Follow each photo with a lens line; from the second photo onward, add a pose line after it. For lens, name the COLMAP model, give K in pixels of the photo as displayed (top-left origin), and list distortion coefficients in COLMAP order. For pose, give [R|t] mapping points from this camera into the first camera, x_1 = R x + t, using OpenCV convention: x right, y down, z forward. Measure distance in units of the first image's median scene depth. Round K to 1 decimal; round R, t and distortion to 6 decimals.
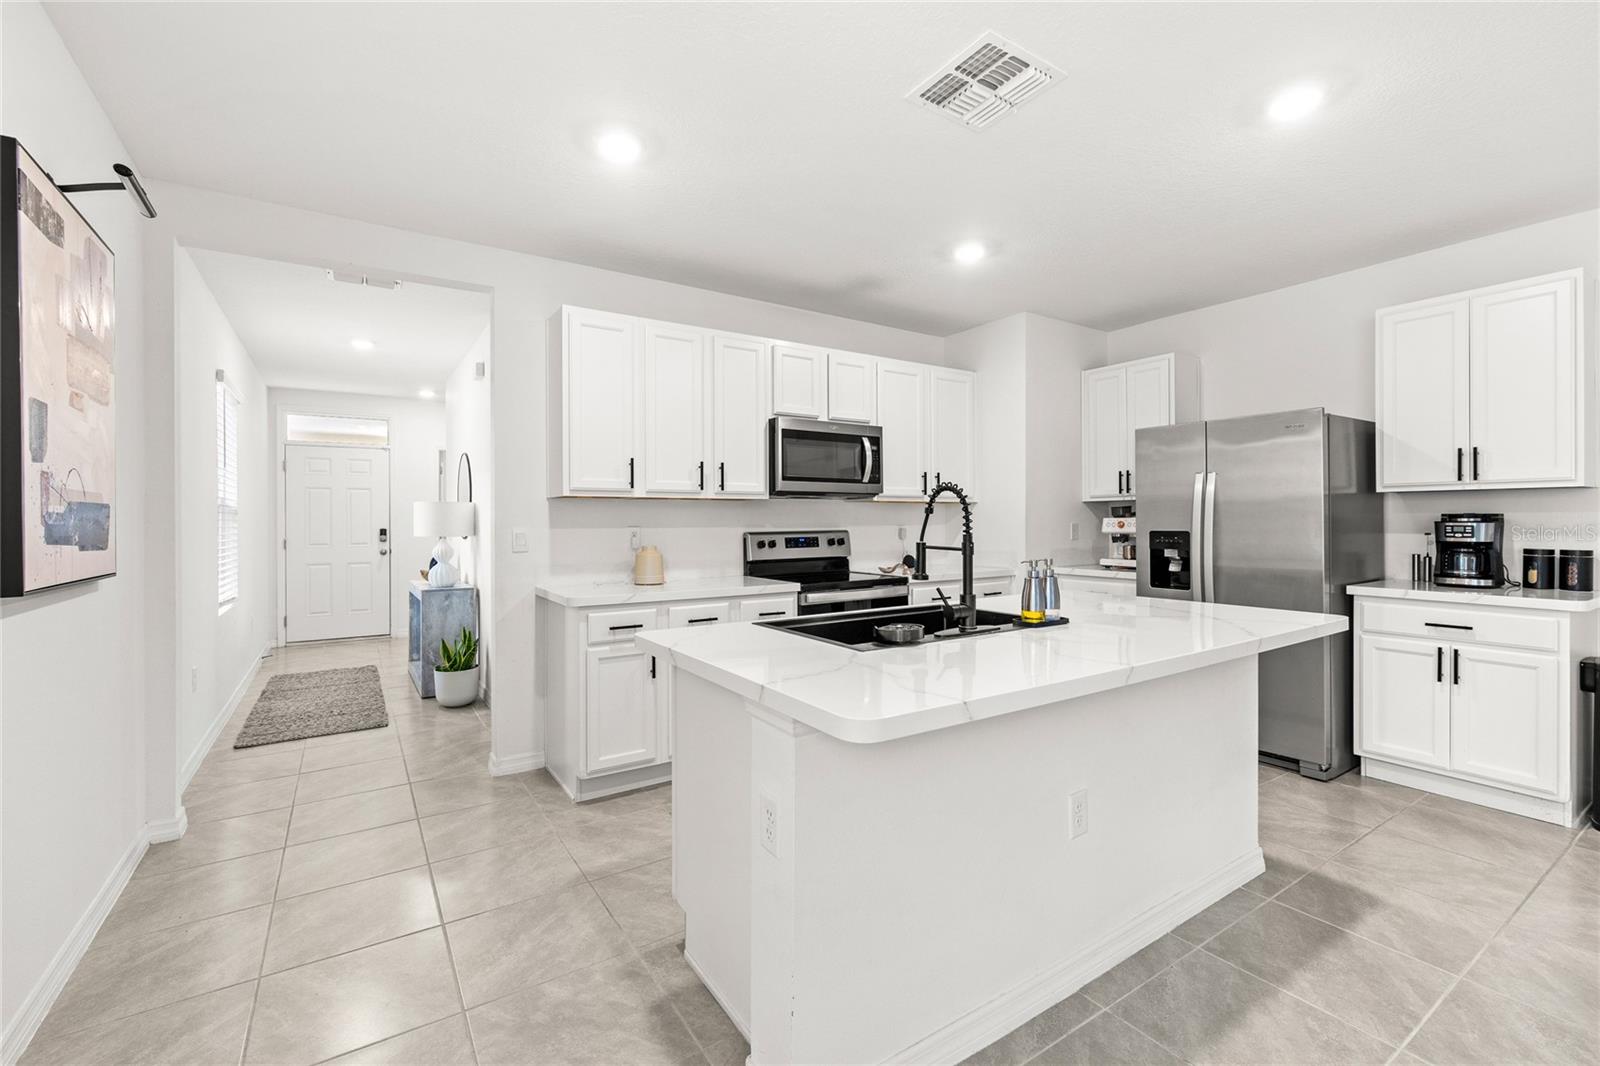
lens RADIAL K [[687.7, 0, 790.0], [0, 687.7, 527.4], [0, 0, 1]] dist [0.001816, 0.000393]
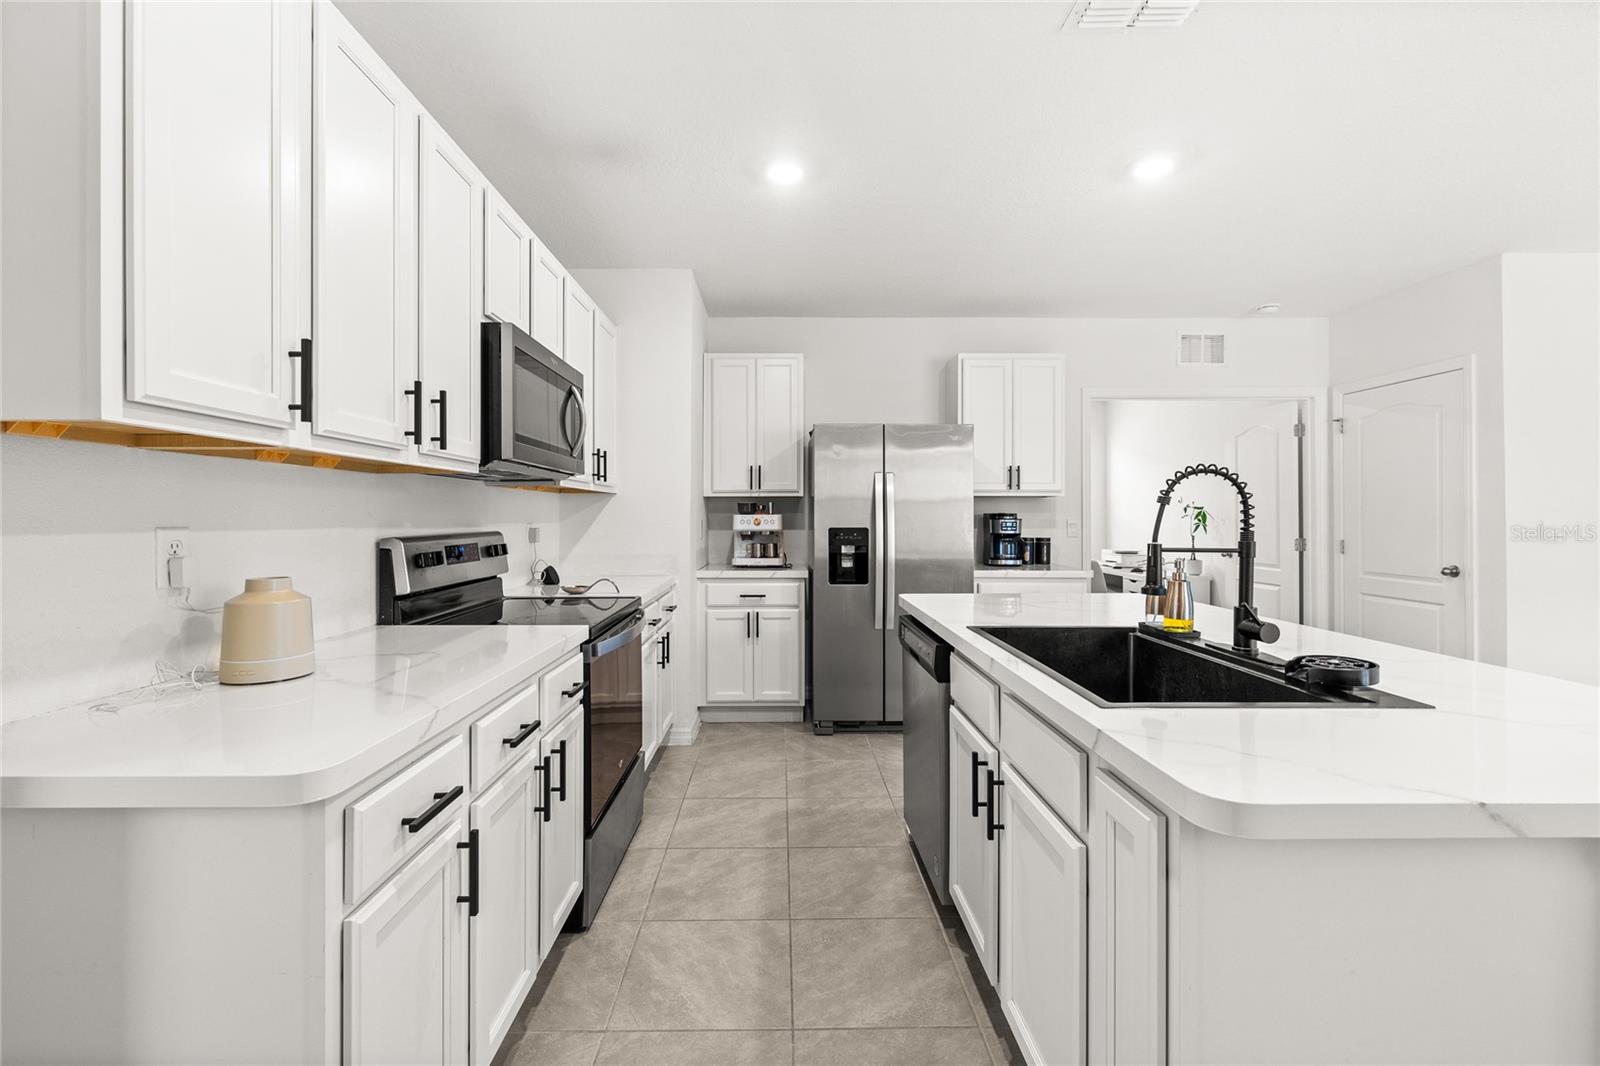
lens RADIAL K [[687.7, 0, 795.5], [0, 687.7, 520.7], [0, 0, 1]] dist [0.001816, 0.000393]
pose [[0.519420, -0.000061, 0.854519, -0.333050], [0.005453, 0.999980, -0.003243, -0.002066], [-0.854502, 0.006344, 0.519410, 0.485220]]
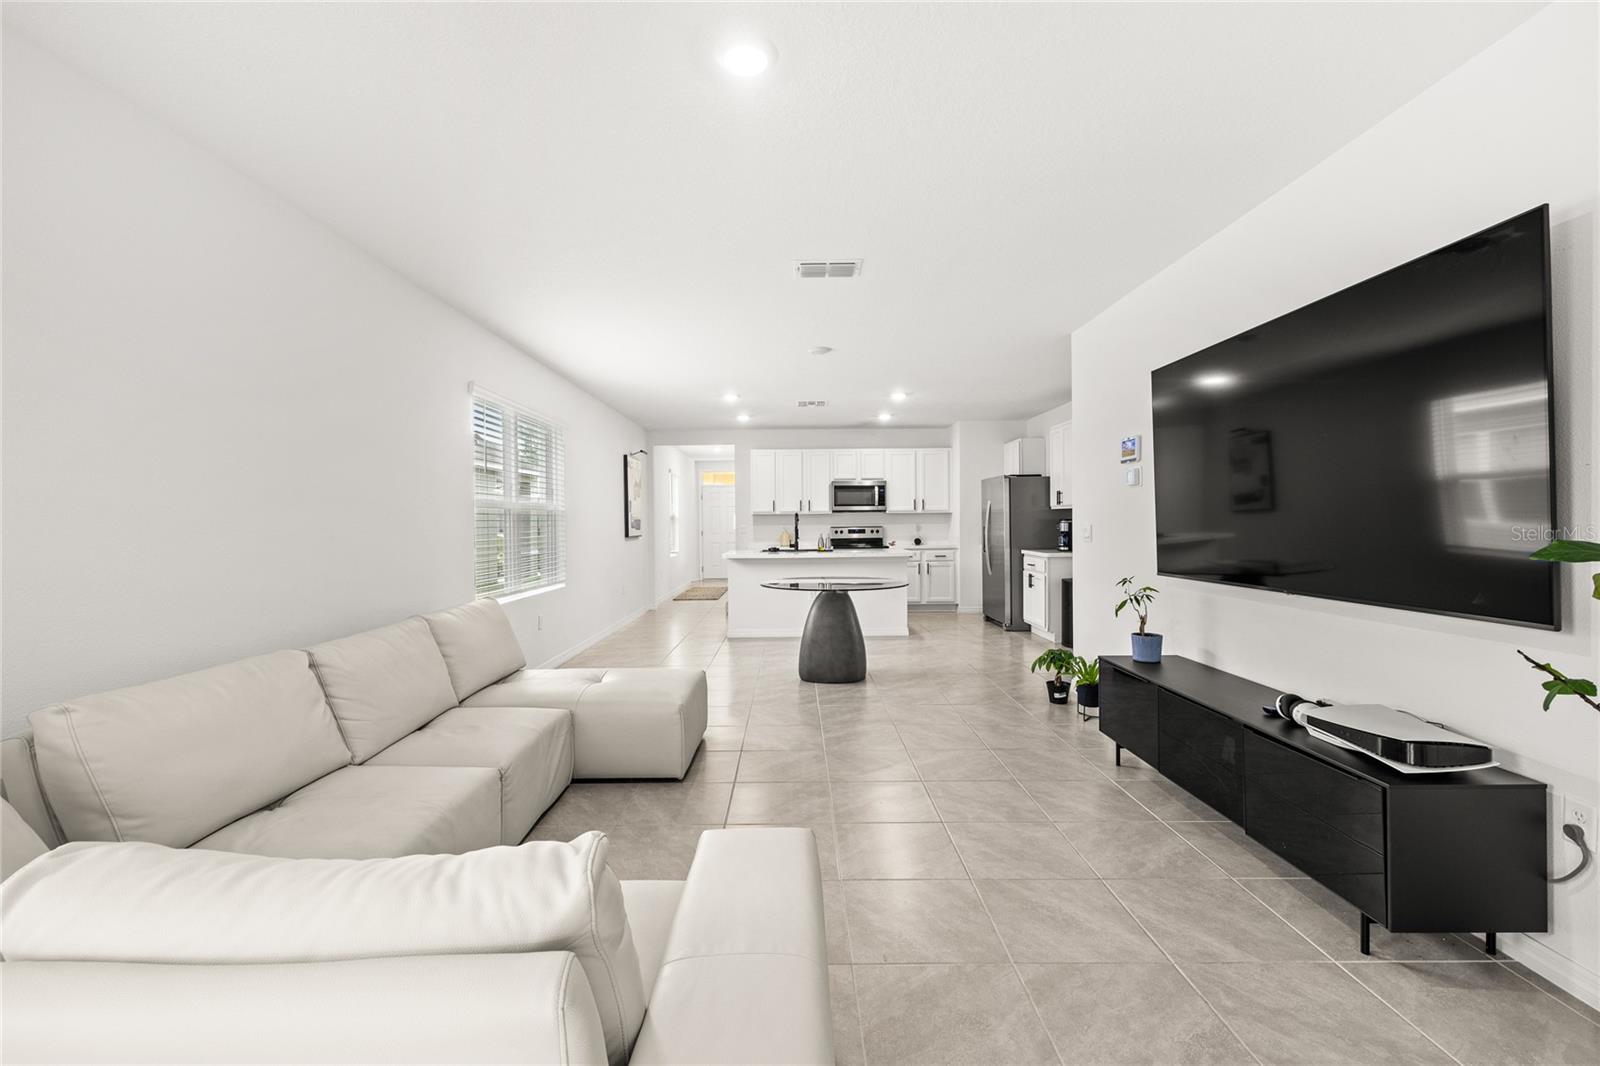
lens RADIAL K [[687.7, 0, 796.1], [0, 687.7, 525.2], [0, 0, 1]] dist [0.001816, 0.000393]
pose [[0.843244, 0.001001, -0.537530, 1.148677], [-0.000641, 0.999999, 0.000856, -0.001117], [0.537531, -0.000377, 0.843244, -1.127016]]
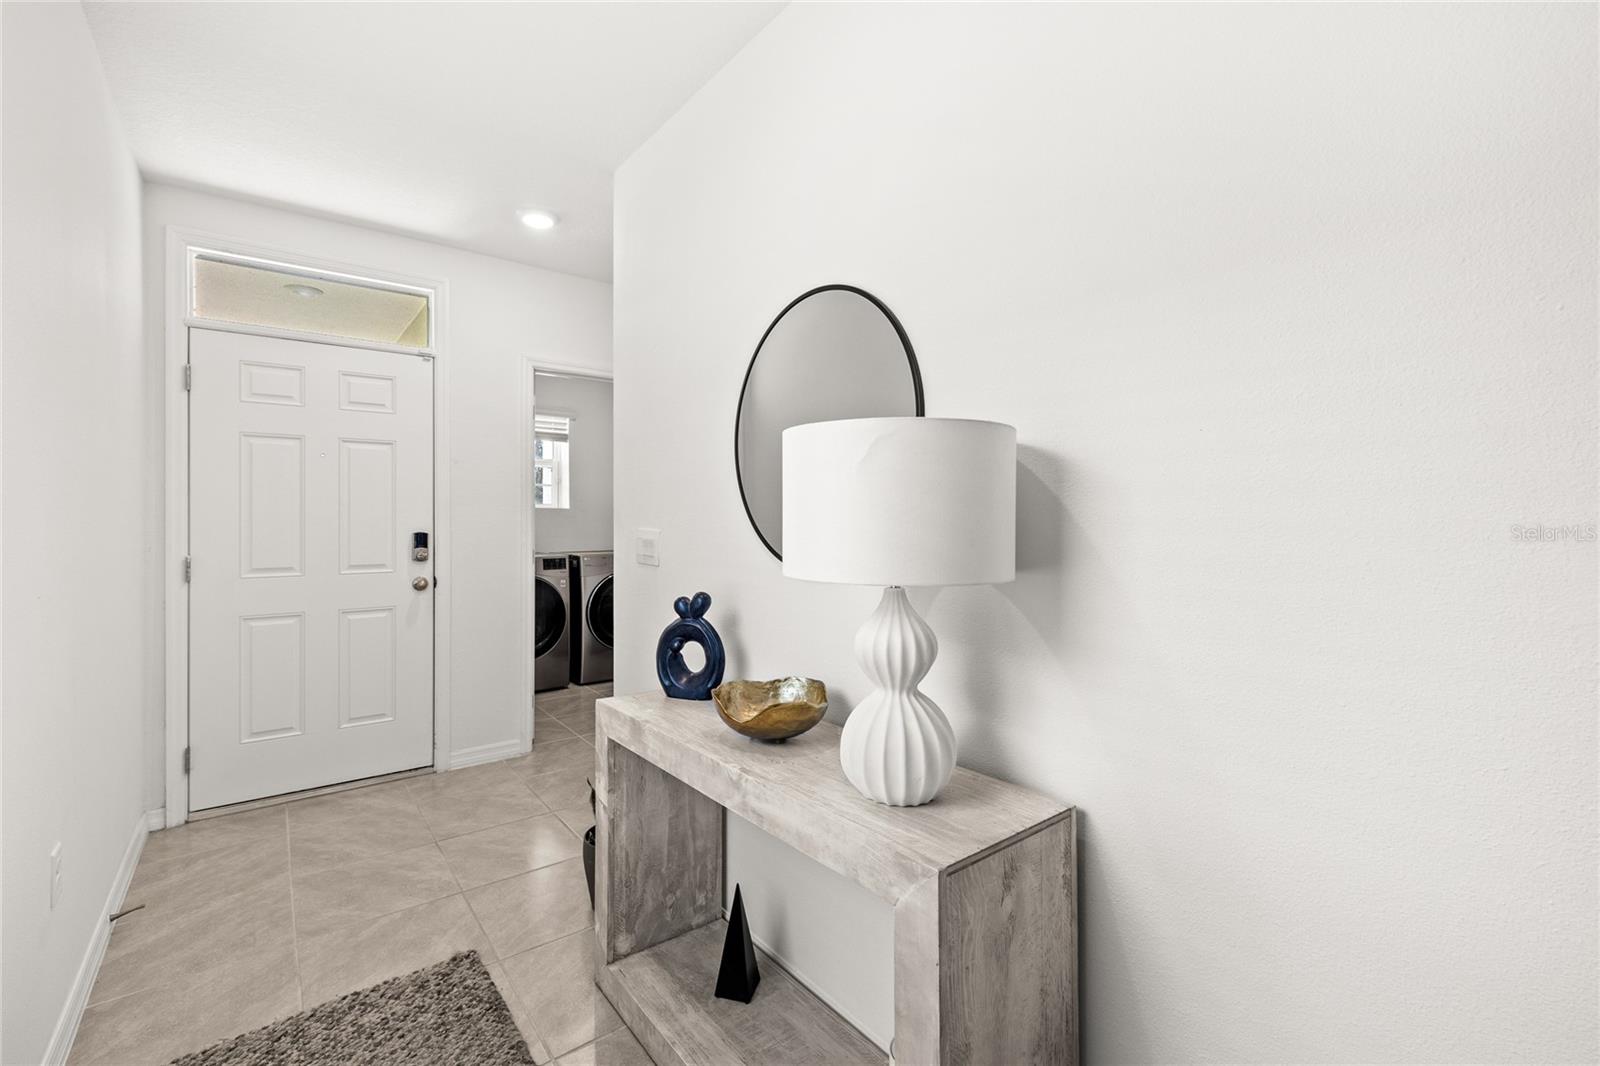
lens RADIAL K [[687.7, 0, 793.6], [0, 687.7, 524.3], [0, 0, 1]] dist [0.001816, 0.000393]
pose [[0.996328, 0.003189, 0.085560, -0.689882], [-0.003020, 0.999993, -0.002097, -0.006098], [-0.085566, 0.001831, 0.996331, 0.945420]]
